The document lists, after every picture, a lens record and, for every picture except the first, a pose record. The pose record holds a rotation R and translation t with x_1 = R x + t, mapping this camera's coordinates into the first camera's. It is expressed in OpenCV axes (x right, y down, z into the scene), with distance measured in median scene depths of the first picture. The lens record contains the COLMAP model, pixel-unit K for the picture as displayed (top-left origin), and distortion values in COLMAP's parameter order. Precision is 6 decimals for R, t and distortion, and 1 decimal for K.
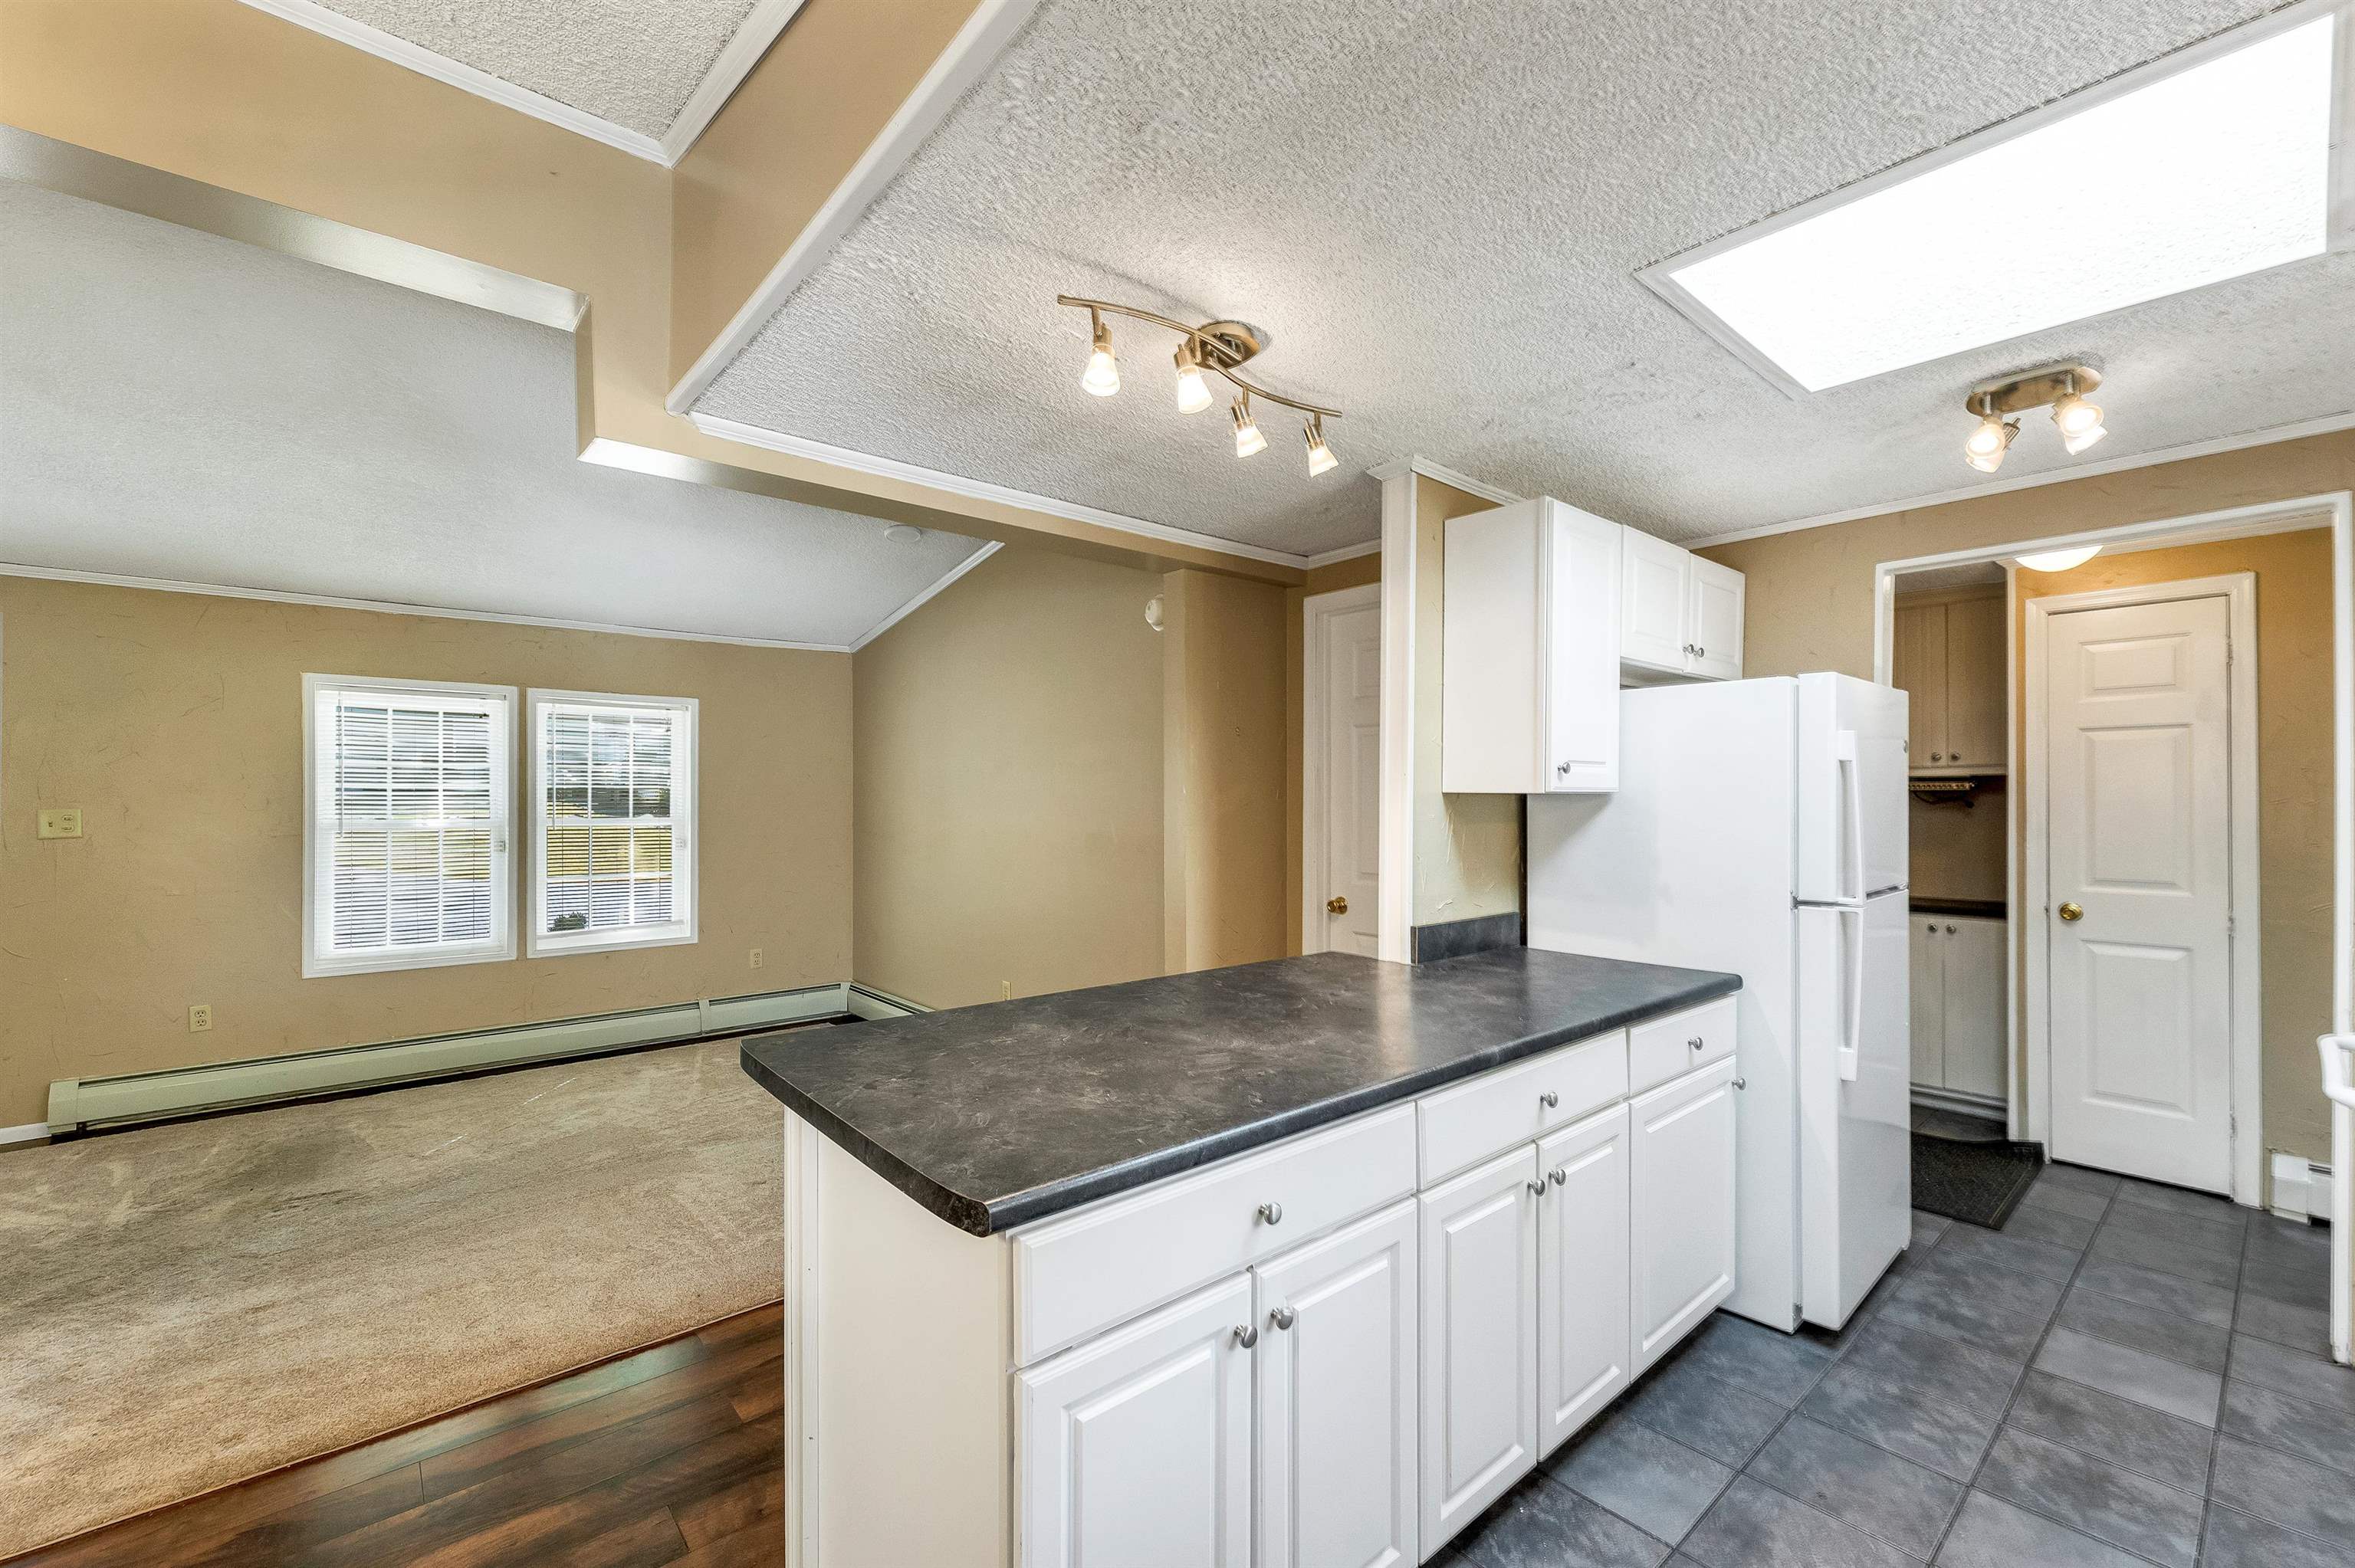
lens RADIAL K [[968.4, 0, 1175.0], [0, 968.4, 798.4], [0, 0, 1]] dist [0.007952, -0.002291]
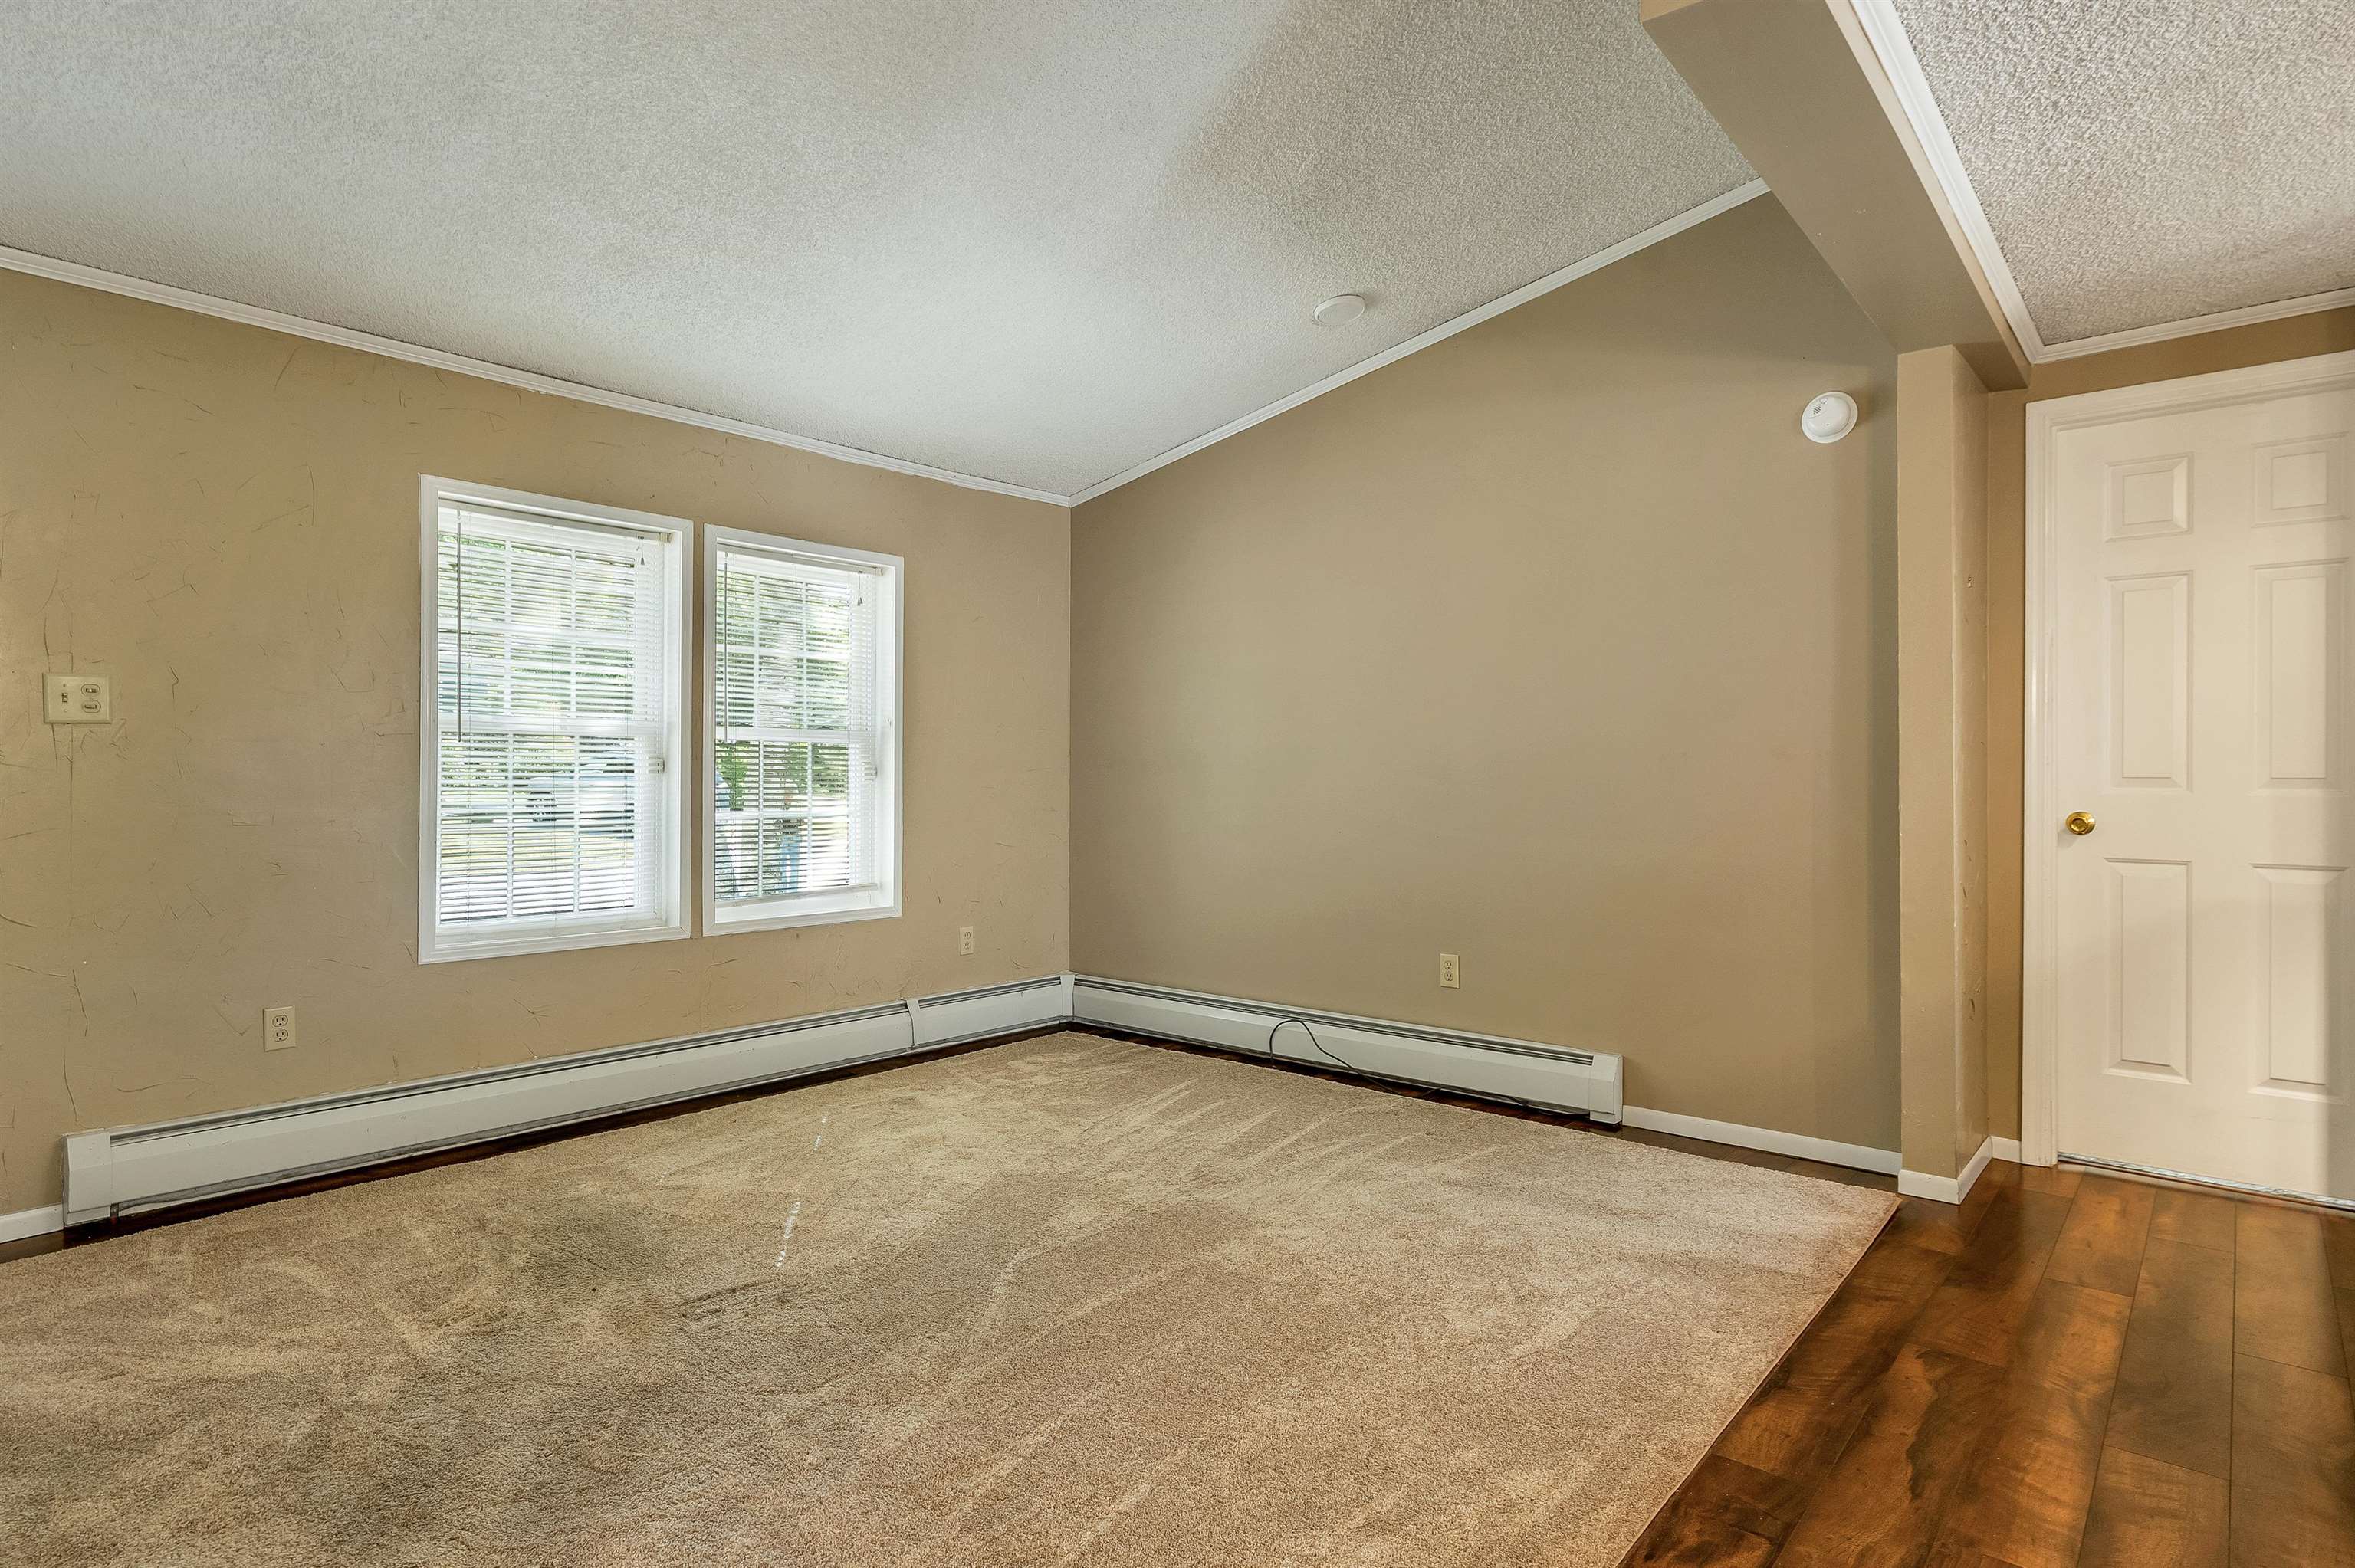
lens RADIAL K [[1224.9, 0, 1175.9], [0, 1224.9, 772.4], [0, 0, 1]] dist [0.000683, 0.000010]
pose [[0.989302, 0.003174, 0.145844, -0.747213], [-0.002421, 0.999983, -0.005340, 0.091422], [-0.145859, 0.004930, 0.989293, 0.211281]]
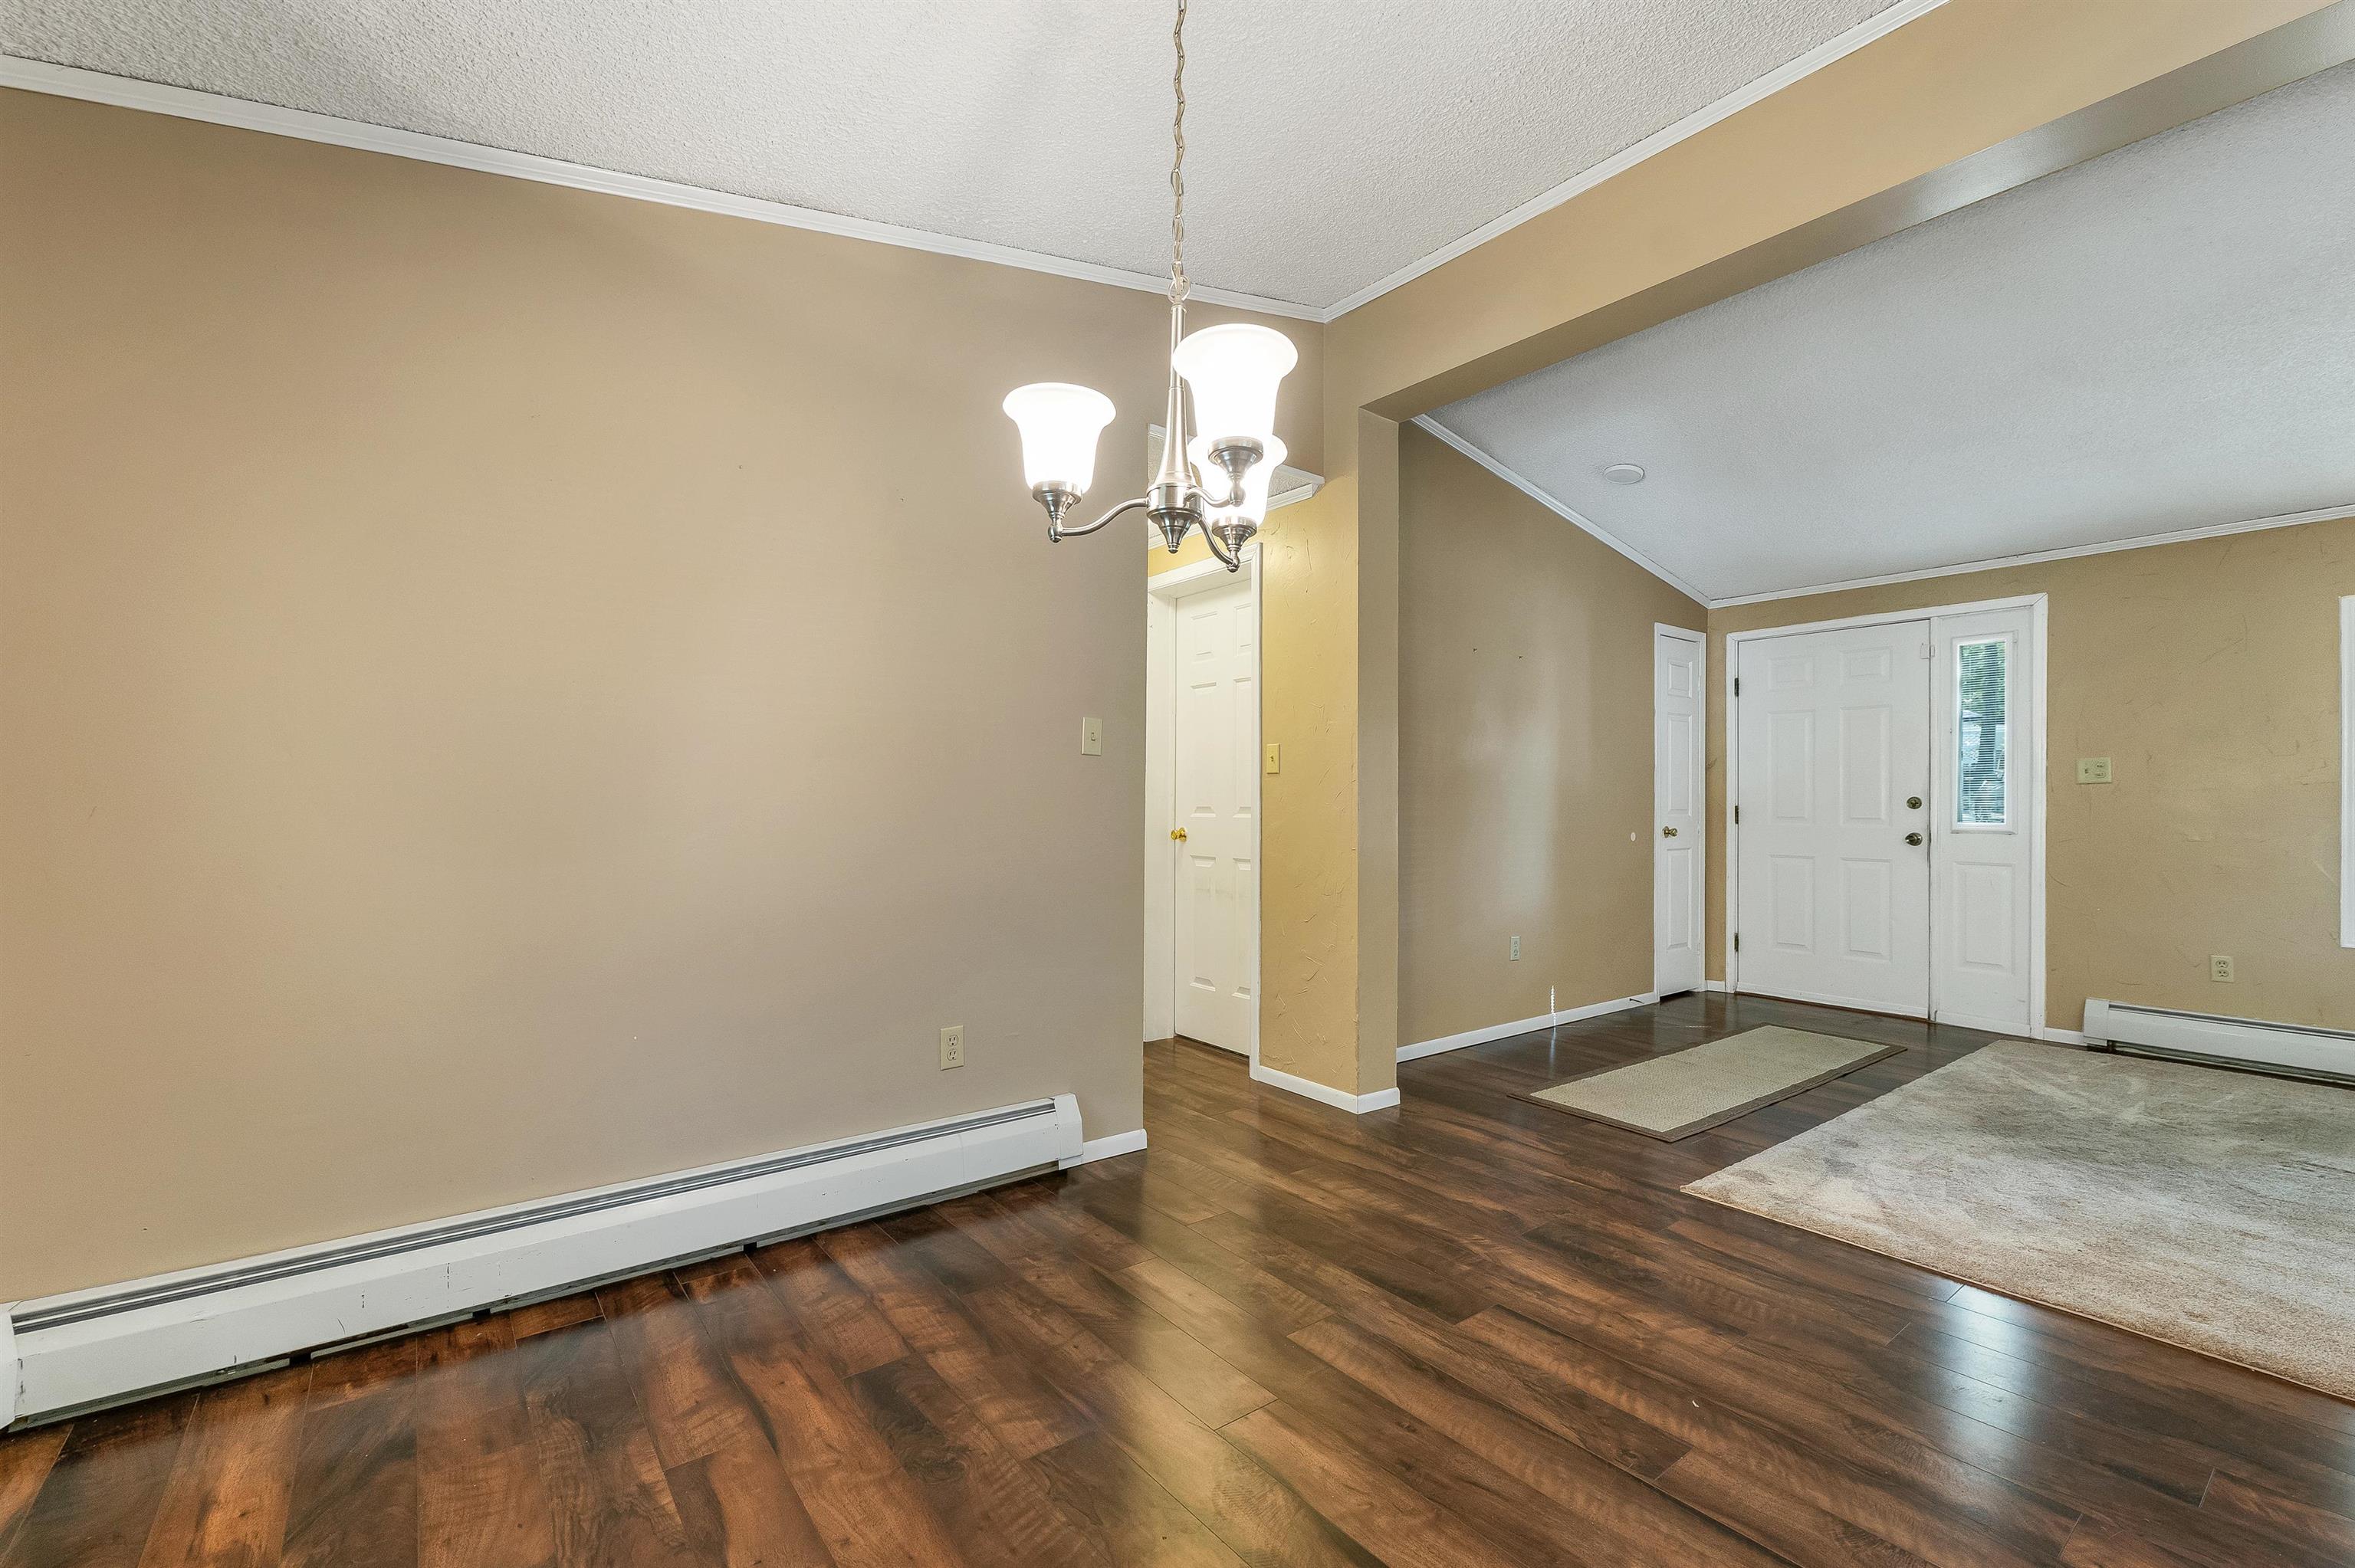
lens RADIAL K [[986.9, 0, 1171.8], [0, 986.9, 800.9], [0, 0, 1]] dist [0.002182, -0.000189]
pose [[-0.056694, -0.003439, -0.998386, 0.072142], [-0.005296, 0.999981, -0.003144, 0.087735], [0.998378, 0.005109, -0.056711, 0.000556]]
